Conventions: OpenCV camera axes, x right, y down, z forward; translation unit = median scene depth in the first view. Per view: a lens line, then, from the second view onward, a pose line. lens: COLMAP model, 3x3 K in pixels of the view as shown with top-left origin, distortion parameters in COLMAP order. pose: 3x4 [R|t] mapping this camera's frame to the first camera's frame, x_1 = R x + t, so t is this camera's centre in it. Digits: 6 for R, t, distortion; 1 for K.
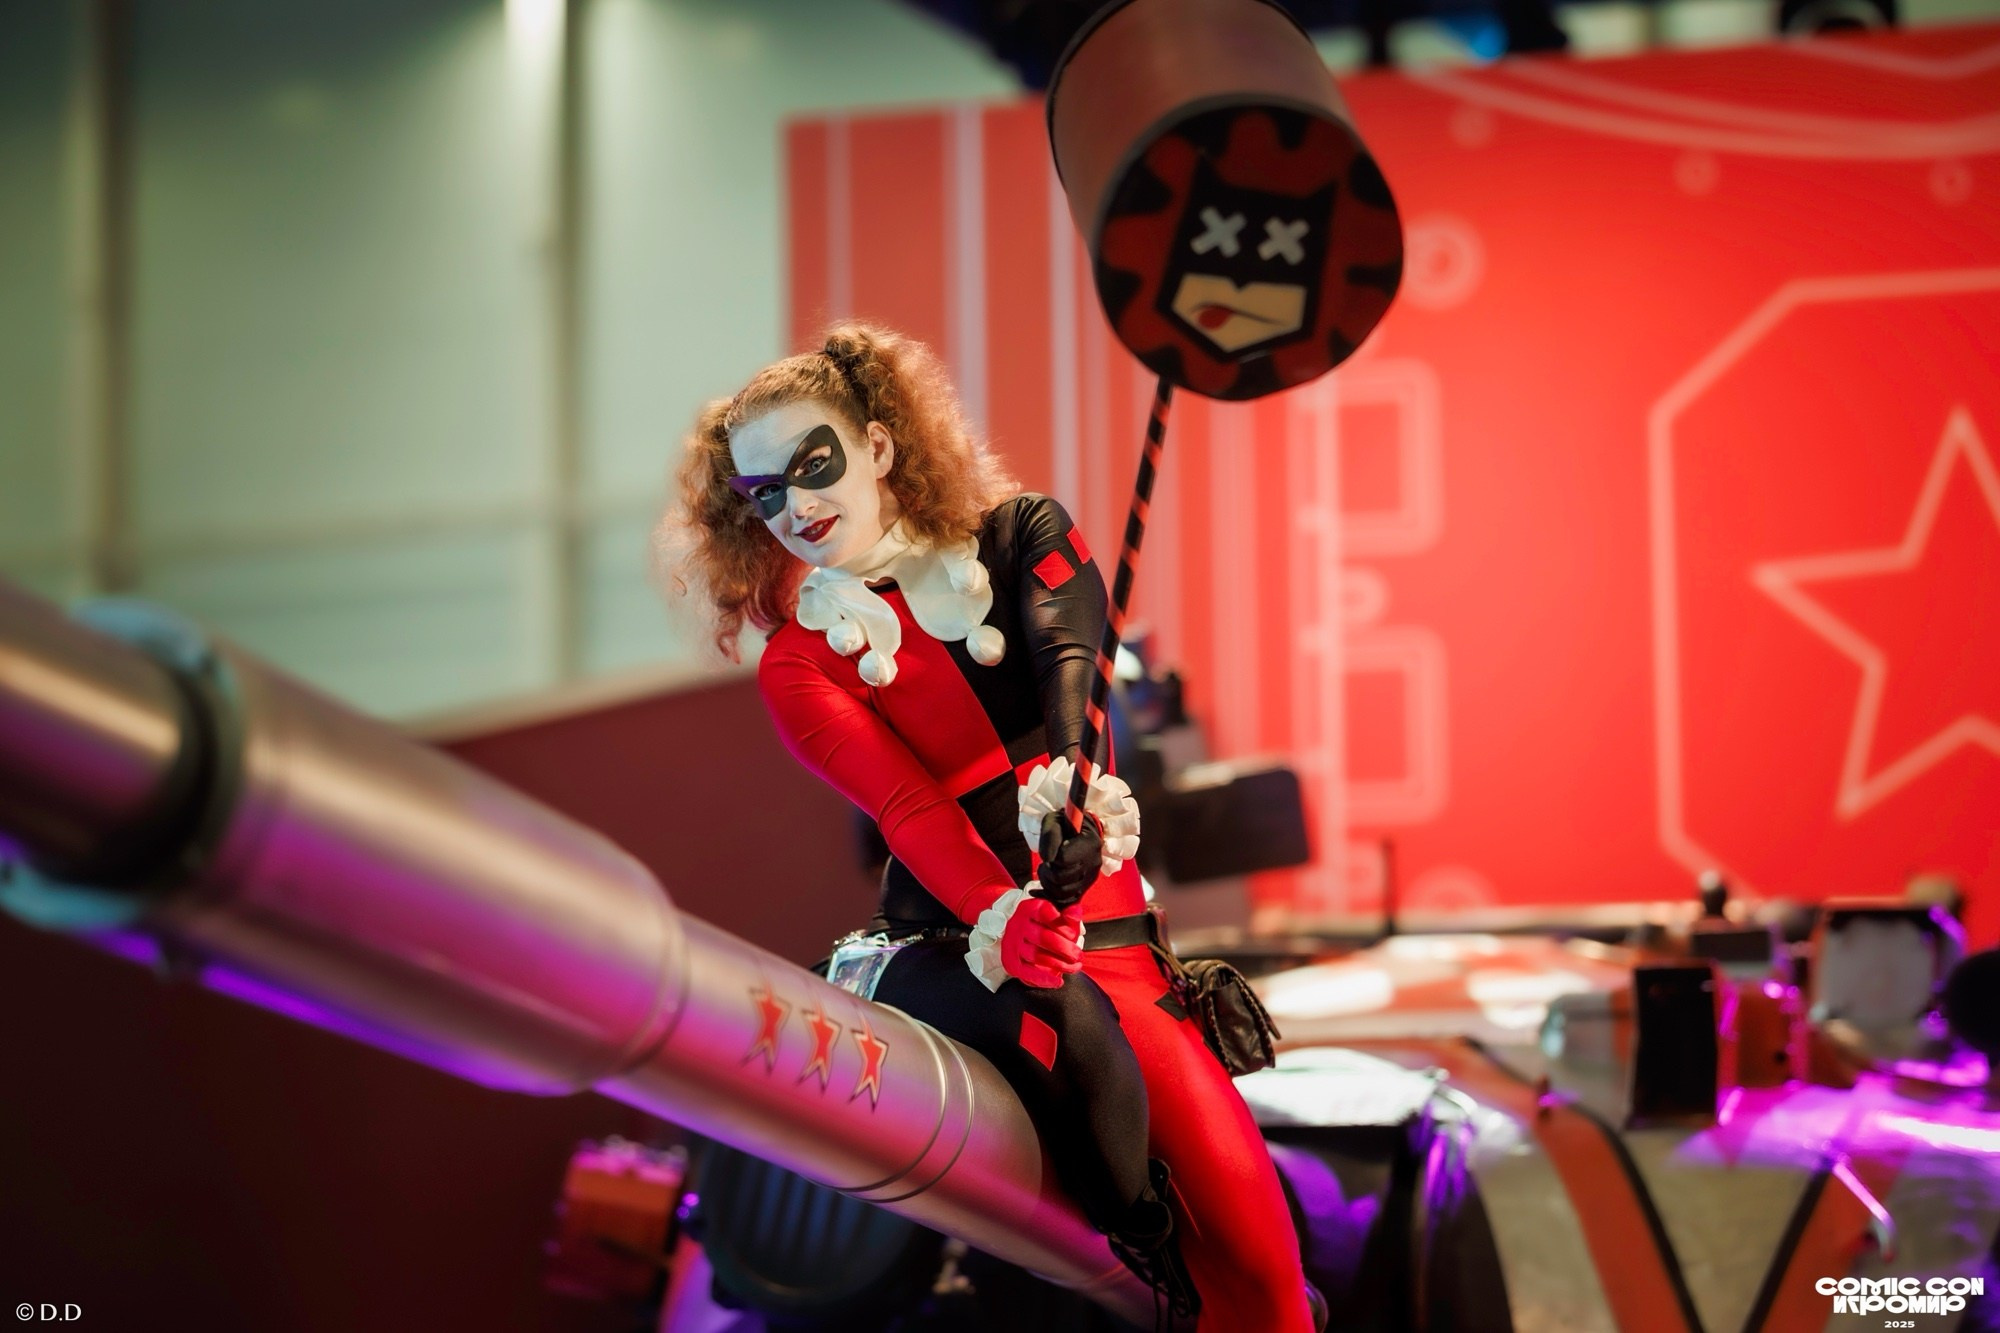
lens RADIAL K [[4732.0, 0, 1000.0], [0, 4732.0, 666.5], [0, 0, 1]] dist [-0.004524, -0.121535]
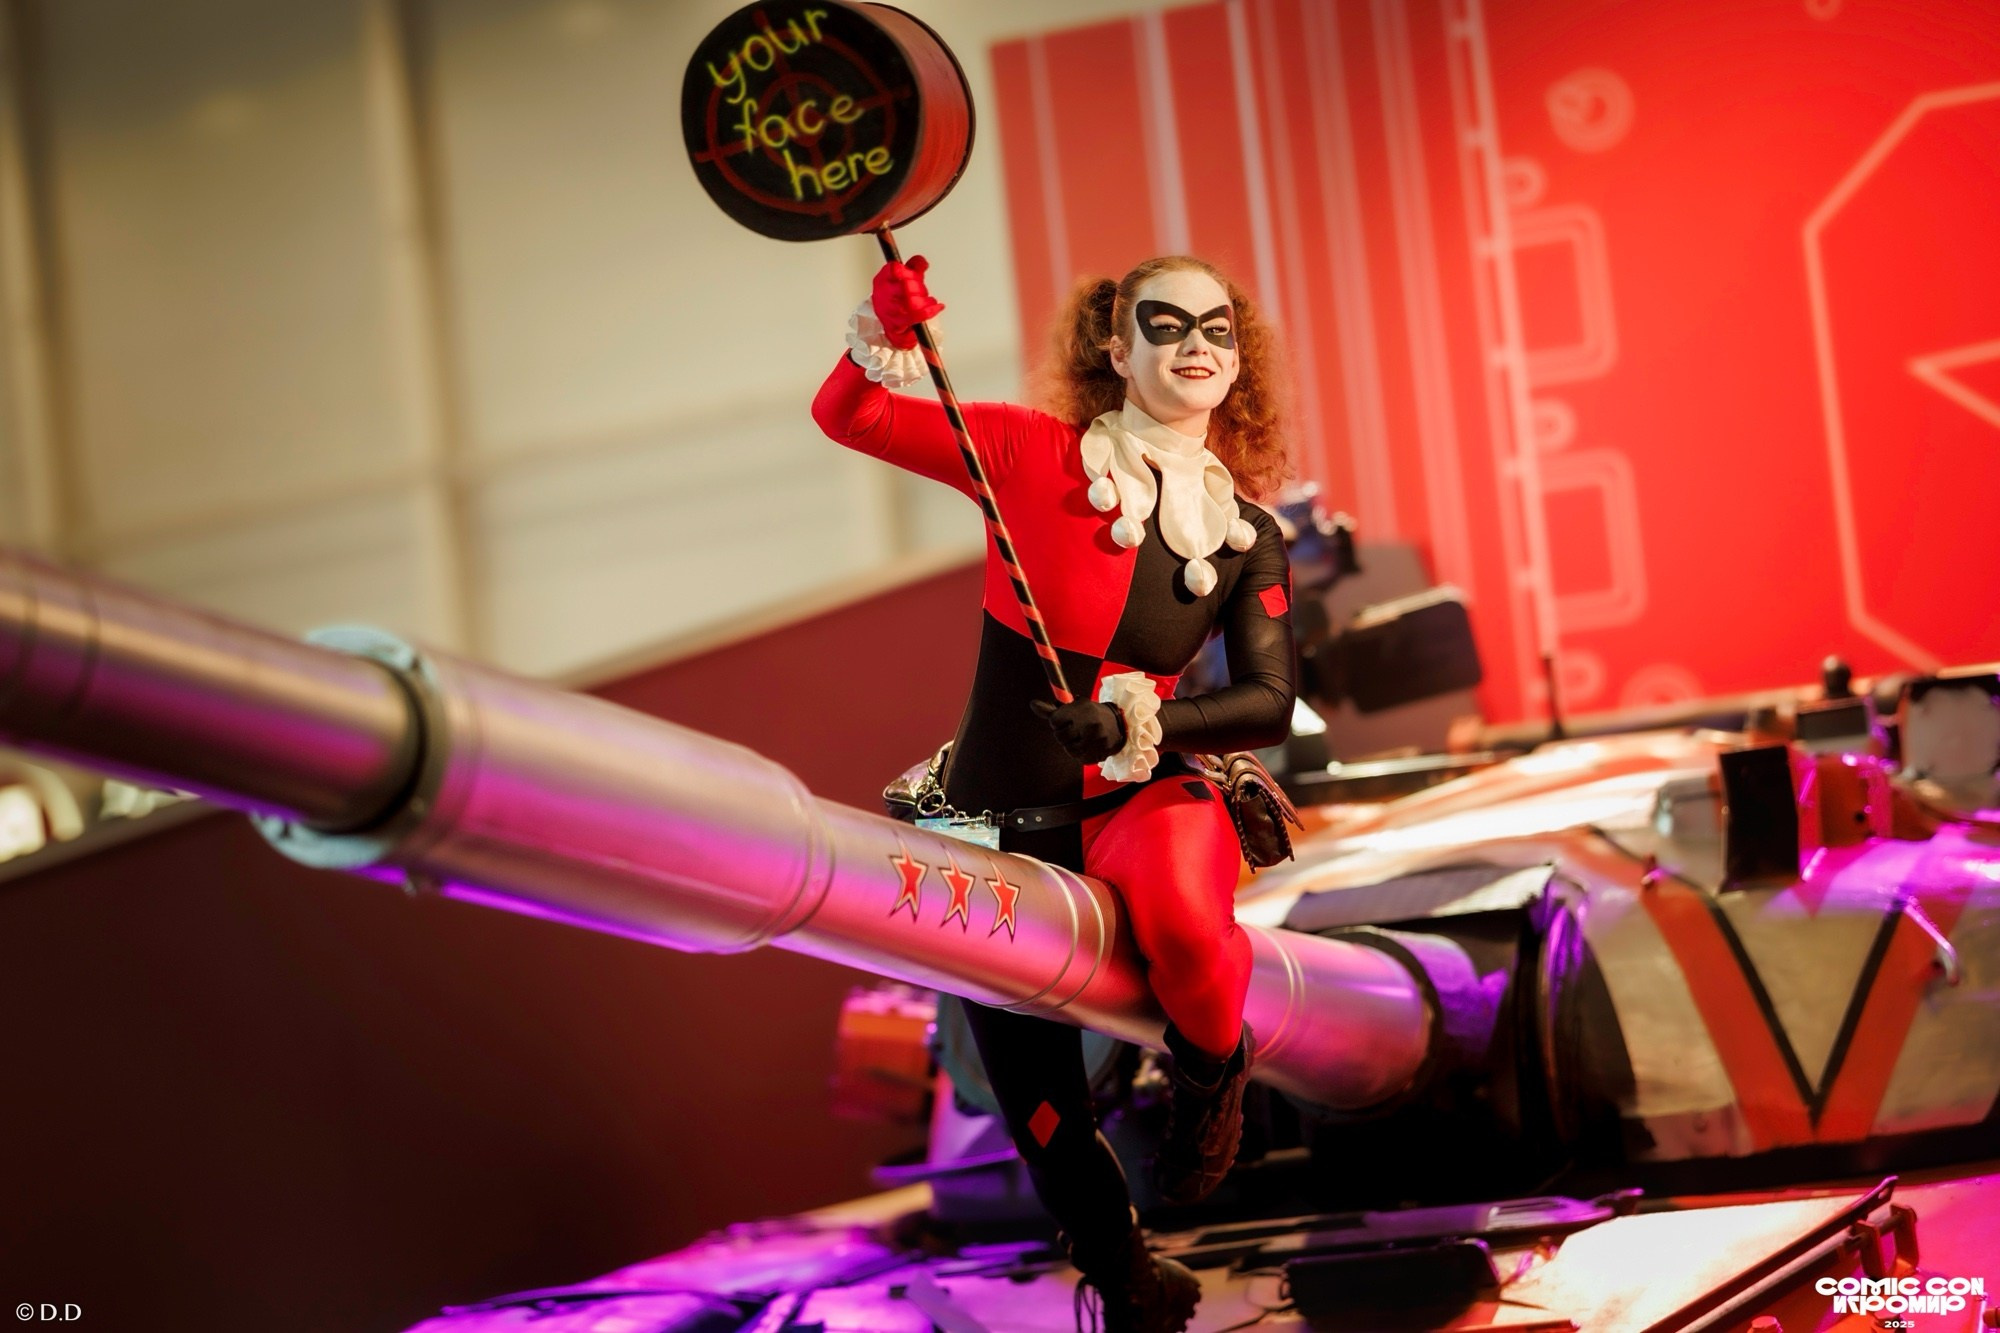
lens RADIAL K [[4732.0, 0, 1000.0], [0, 4732.0, 666.5], [0, 0, 1]] dist [-0.004524, -0.121535]
pose [[0.991887, -0.099735, -0.078828, 0.052069], [0.102542, 0.994201, 0.032394, -0.012931], [0.075140, -0.040215, 0.996362, -0.164604]]
